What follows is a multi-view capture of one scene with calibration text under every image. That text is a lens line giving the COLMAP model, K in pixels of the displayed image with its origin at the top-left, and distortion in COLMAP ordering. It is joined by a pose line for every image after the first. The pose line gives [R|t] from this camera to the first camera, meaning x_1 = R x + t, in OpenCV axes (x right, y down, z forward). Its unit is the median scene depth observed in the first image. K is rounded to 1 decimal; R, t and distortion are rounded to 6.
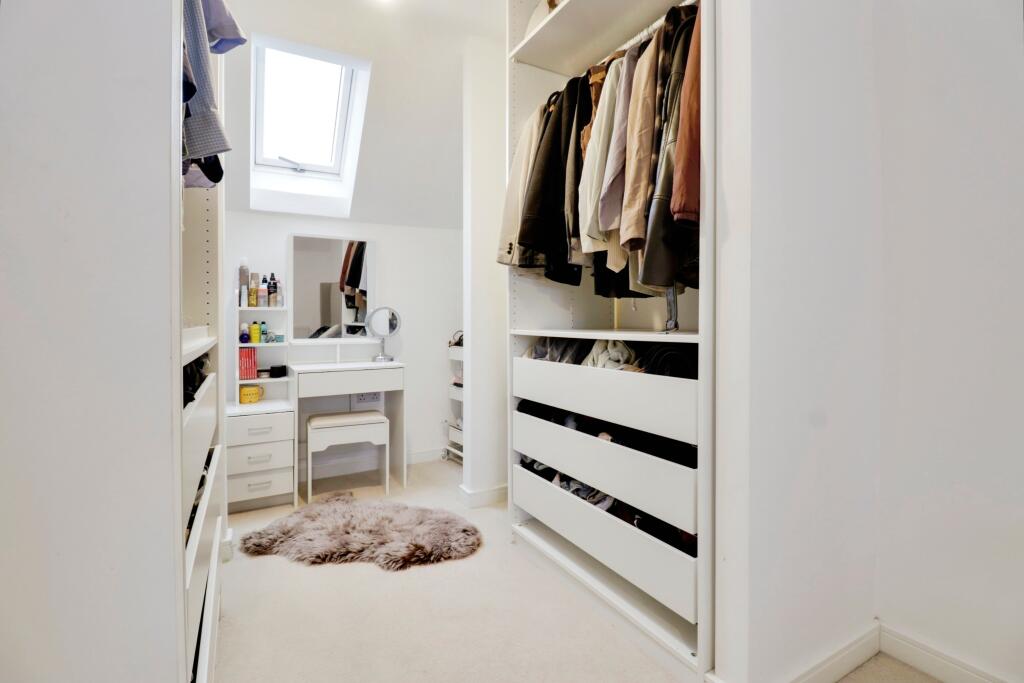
lens RADIAL K [[473.0, 0, 513.0], [0, 473.0, 328.9], [0, 0, 1]] dist [0.001660, -0.016935]
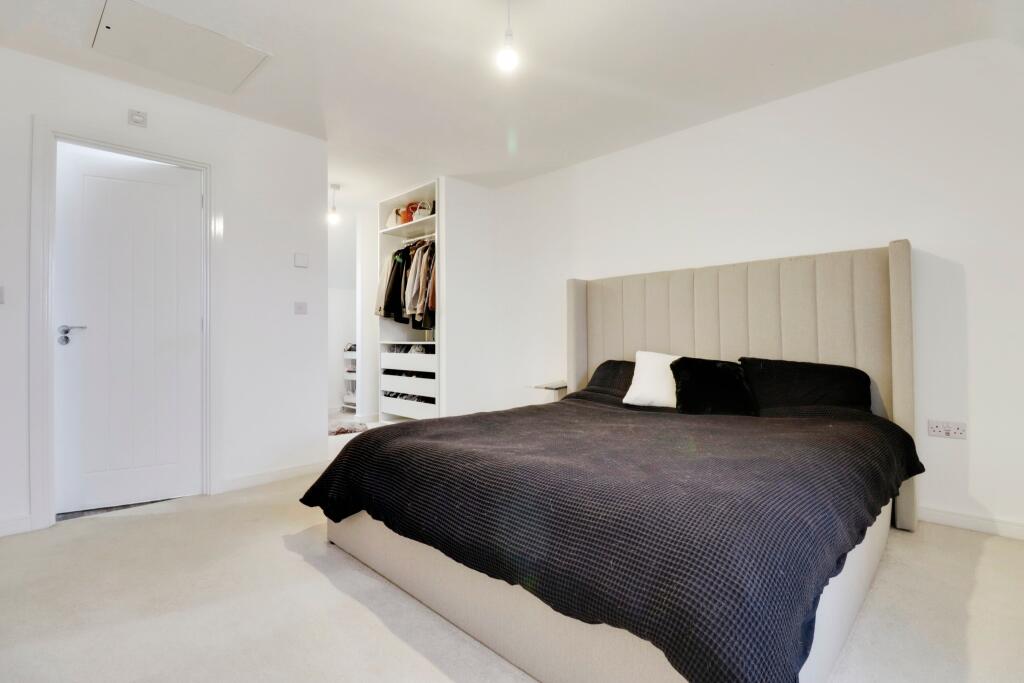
lens RADIAL K [[473.0, 0, 513.0], [0, 473.0, 328.9], [0, 0, 1]] dist [0.001660, -0.016935]
pose [[0.958706, -0.001111, 0.284396, -0.051497], [0.009179, 0.999592, -0.027039, 0.012399], [-0.284250, 0.028533, 0.958326, -1.890127]]
